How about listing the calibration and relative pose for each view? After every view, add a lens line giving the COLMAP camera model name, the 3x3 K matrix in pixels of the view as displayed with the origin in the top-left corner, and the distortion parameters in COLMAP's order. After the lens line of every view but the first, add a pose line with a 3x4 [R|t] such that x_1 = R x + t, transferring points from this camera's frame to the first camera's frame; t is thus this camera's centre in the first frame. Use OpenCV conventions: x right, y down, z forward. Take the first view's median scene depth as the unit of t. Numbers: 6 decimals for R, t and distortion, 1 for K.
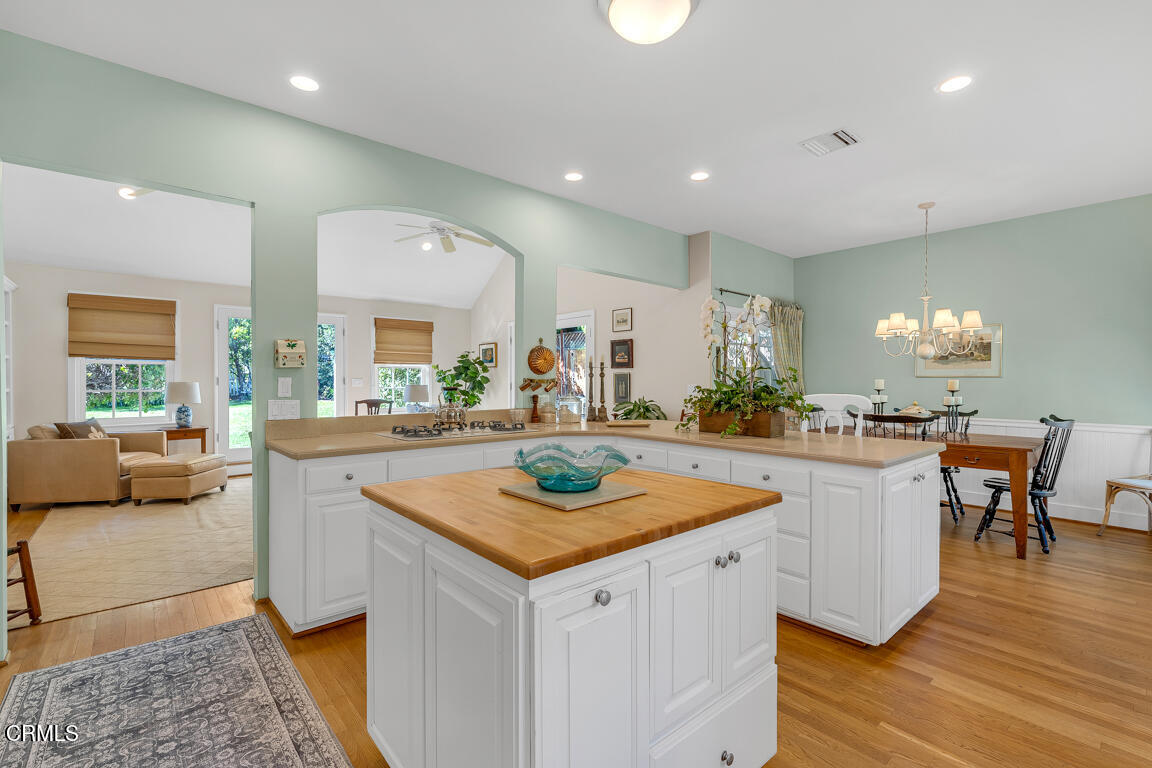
lens RADIAL K [[496.7, 0, 574.6], [0, 496.7, 382.8], [0, 0, 1]] dist [0.000460, 0.000424]
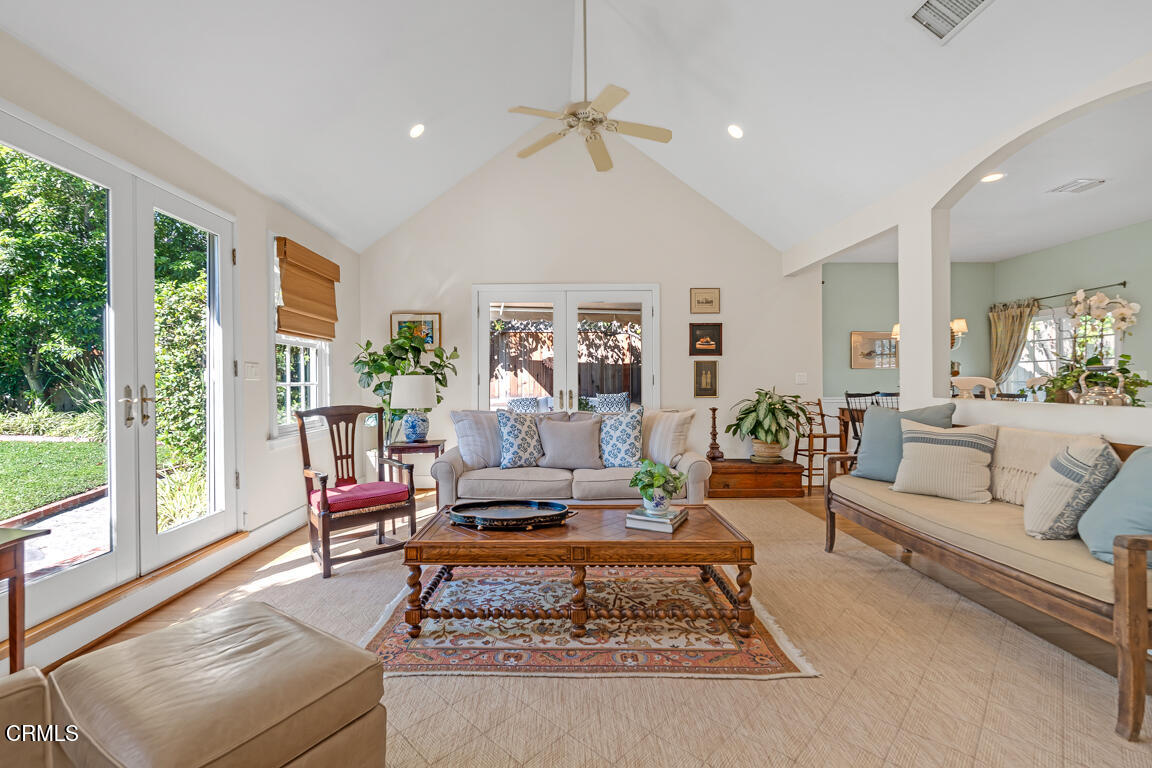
lens RADIAL K [[496.7, 0, 566.9], [0, 496.7, 380.8], [0, 0, 1]] dist [0.000460, 0.000424]
pose [[0.634286, -0.002641, 0.773094, -0.732831], [0.013648, 0.999877, -0.007782, 0.018585], [-0.772978, 0.015487, 0.634244, 0.628196]]
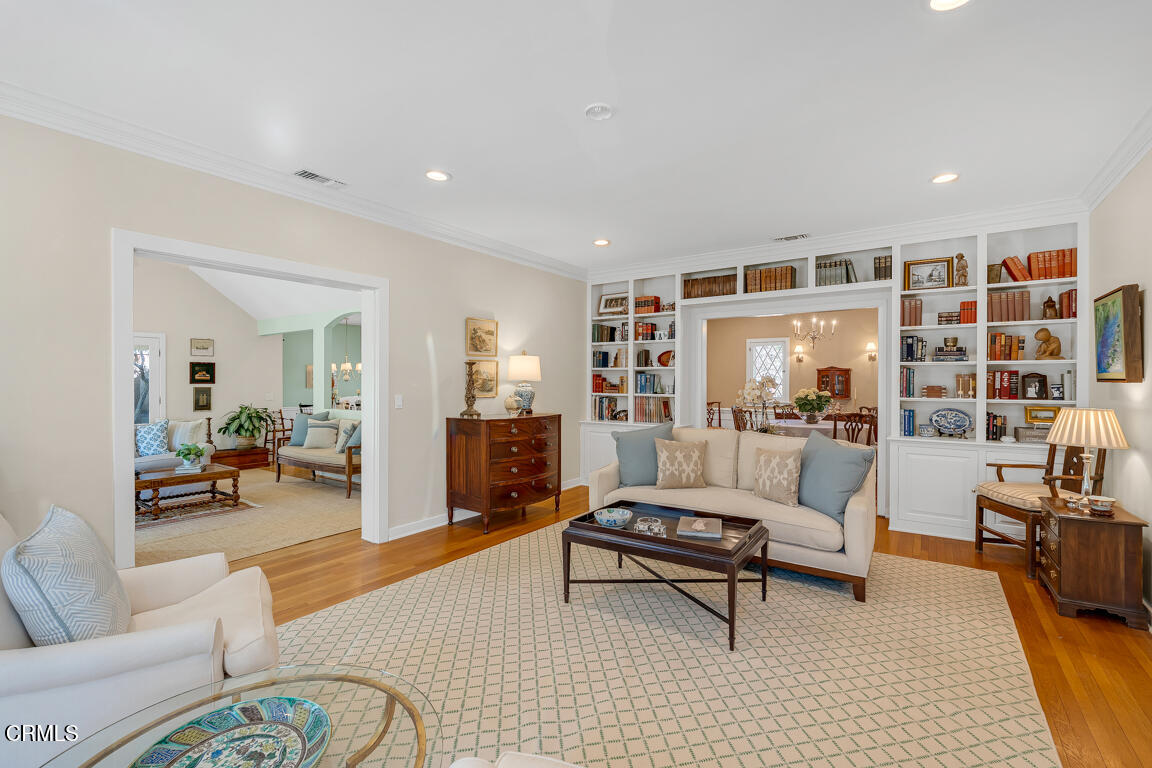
lens RADIAL K [[496.7, 0, 569.7], [0, 496.7, 384.5], [0, 0, 1]] dist [0.000460, 0.000424]
pose [[-0.264057, -0.003316, 0.964501, -1.447828], [0.007464, 0.999957, 0.005482, -0.027045], [-0.964478, 0.008646, -0.264021, 0.394977]]
